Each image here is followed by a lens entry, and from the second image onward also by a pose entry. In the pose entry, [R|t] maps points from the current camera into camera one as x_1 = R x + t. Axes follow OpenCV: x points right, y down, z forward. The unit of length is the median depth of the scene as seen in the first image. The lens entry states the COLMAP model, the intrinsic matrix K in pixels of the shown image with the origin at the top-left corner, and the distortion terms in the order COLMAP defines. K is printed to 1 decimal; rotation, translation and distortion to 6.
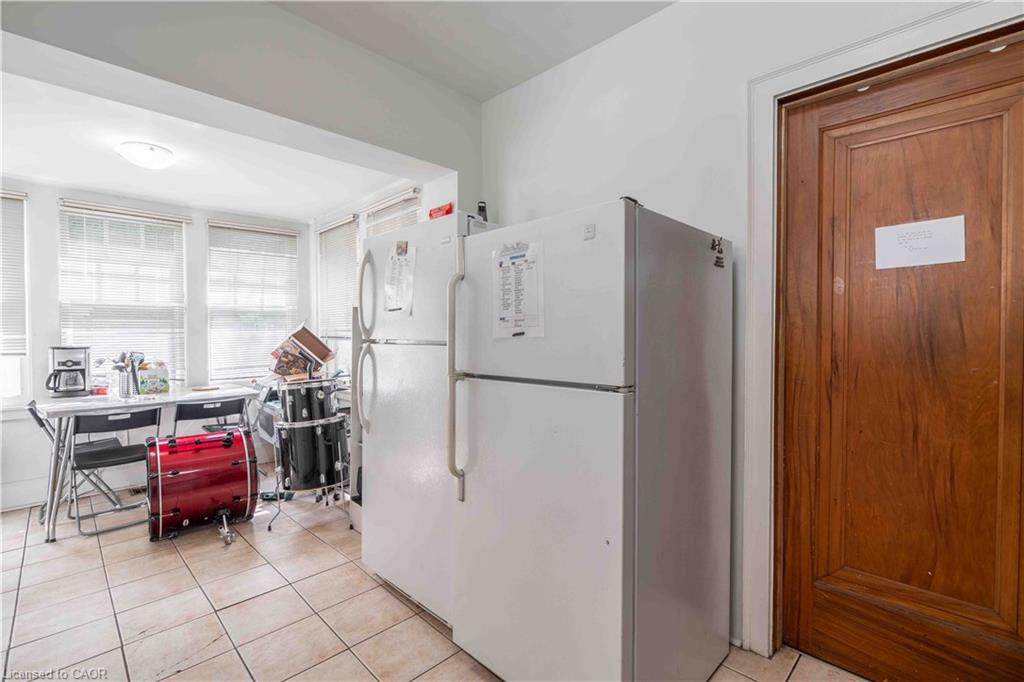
lens RADIAL K [[460.5, 0, 514.3], [0, 460.5, 338.5], [0, 0, 1]] dist [-0.010942, 0.002423]
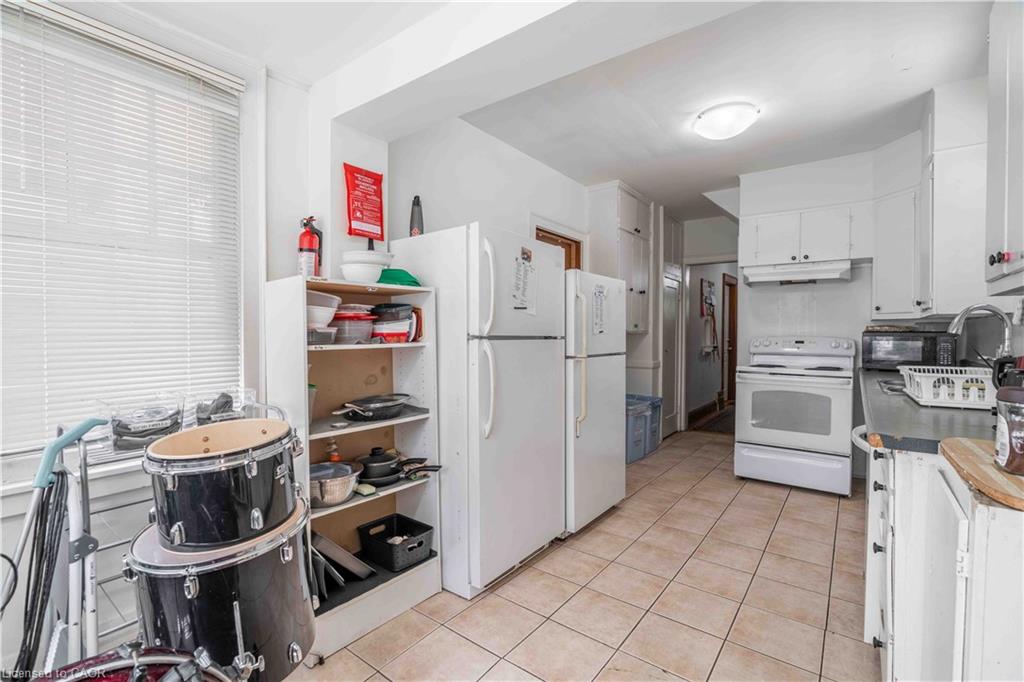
lens RADIAL K [[460.5, 0, 512.2], [0, 460.5, 339.7], [0, 0, 1]] dist [-0.010942, 0.002423]
pose [[-0.137709, -0.010132, 0.990421, -0.849017], [0.005358, 0.999925, 0.010974, -0.000115], [-0.990458, 0.006818, -0.137644, 0.743103]]
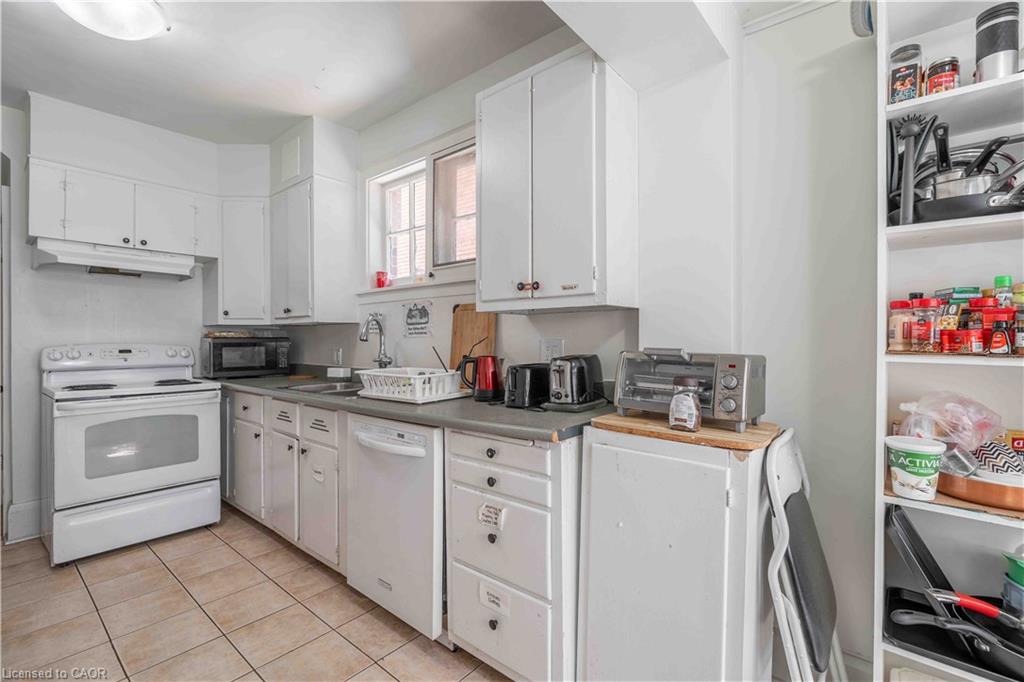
lens RADIAL K [[460.5, 0, 515.4], [0, 460.5, 339.7], [0, 0, 1]] dist [-0.010942, 0.002423]
pose [[-0.996225, 0.006283, -0.086578, -0.453188], [0.005232, 0.999910, 0.012359, -0.007299], [0.086648, 0.011860, -0.996168, 0.815908]]
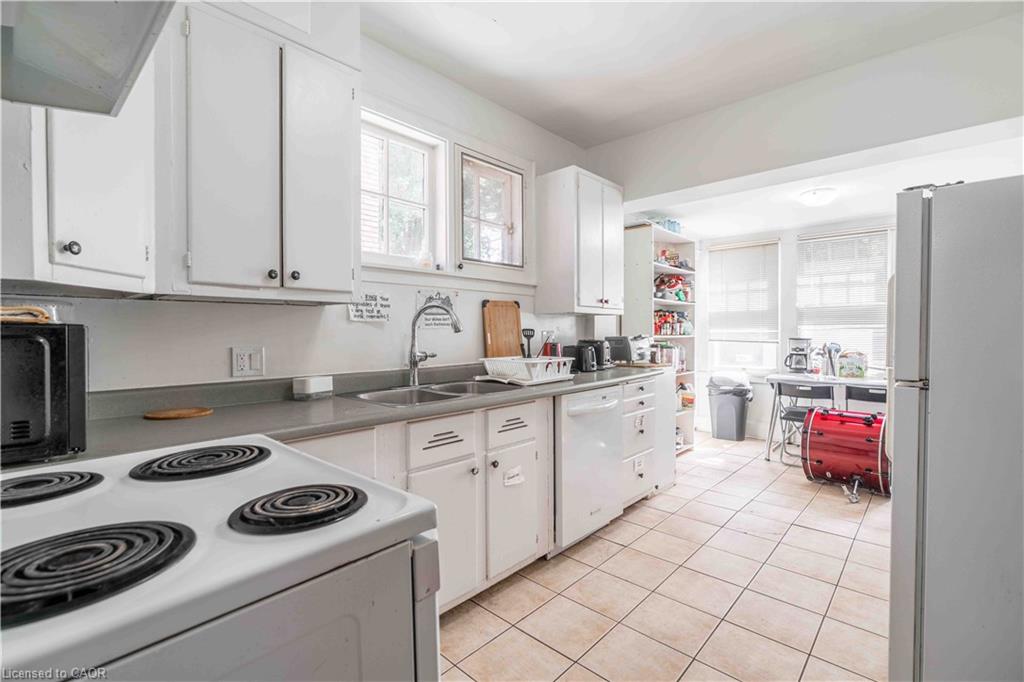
lens RADIAL K [[460.5, 0, 513.7], [0, 460.5, 336.5], [0, 0, 1]] dist [-0.010942, 0.002423]
pose [[0.040215, 0.014996, -0.999079, 0.450197], [-0.007479, 0.999864, 0.014706, -0.001493], [0.999163, 0.006880, 0.040321, 0.043871]]
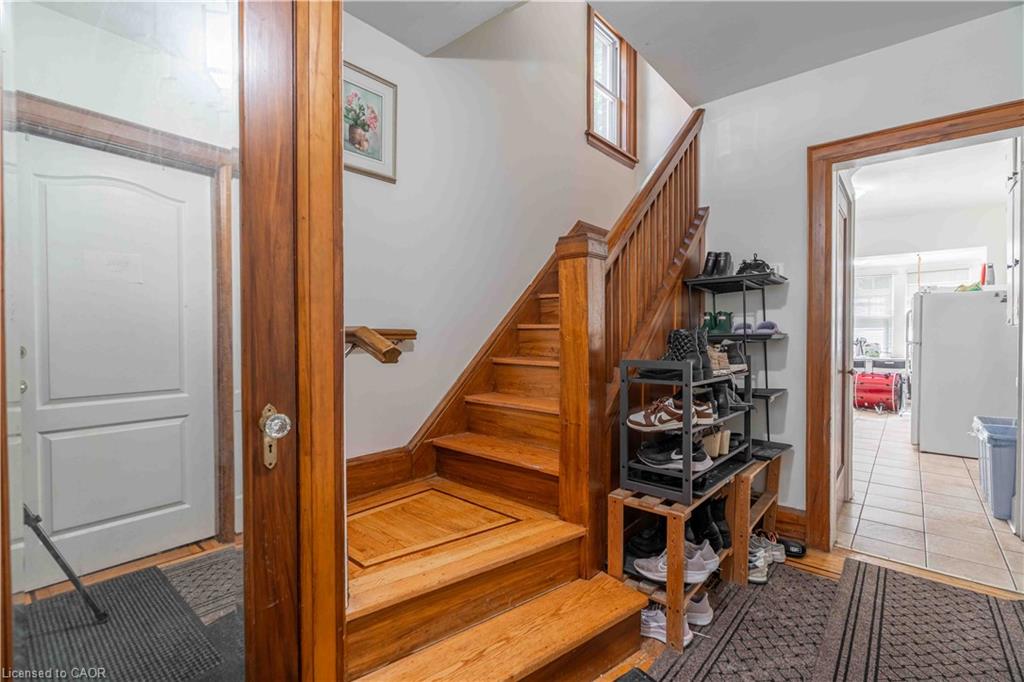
lens RADIAL K [[460.5, 0, 513.6], [0, 460.5, 342.2], [0, 0, 1]] dist [-0.010942, 0.002423]
pose [[0.070695, 0.020246, -0.997293, 1.391329], [-0.007793, 0.999775, 0.019744, 0.019439], [0.997468, 0.006376, 0.070837, -0.943493]]
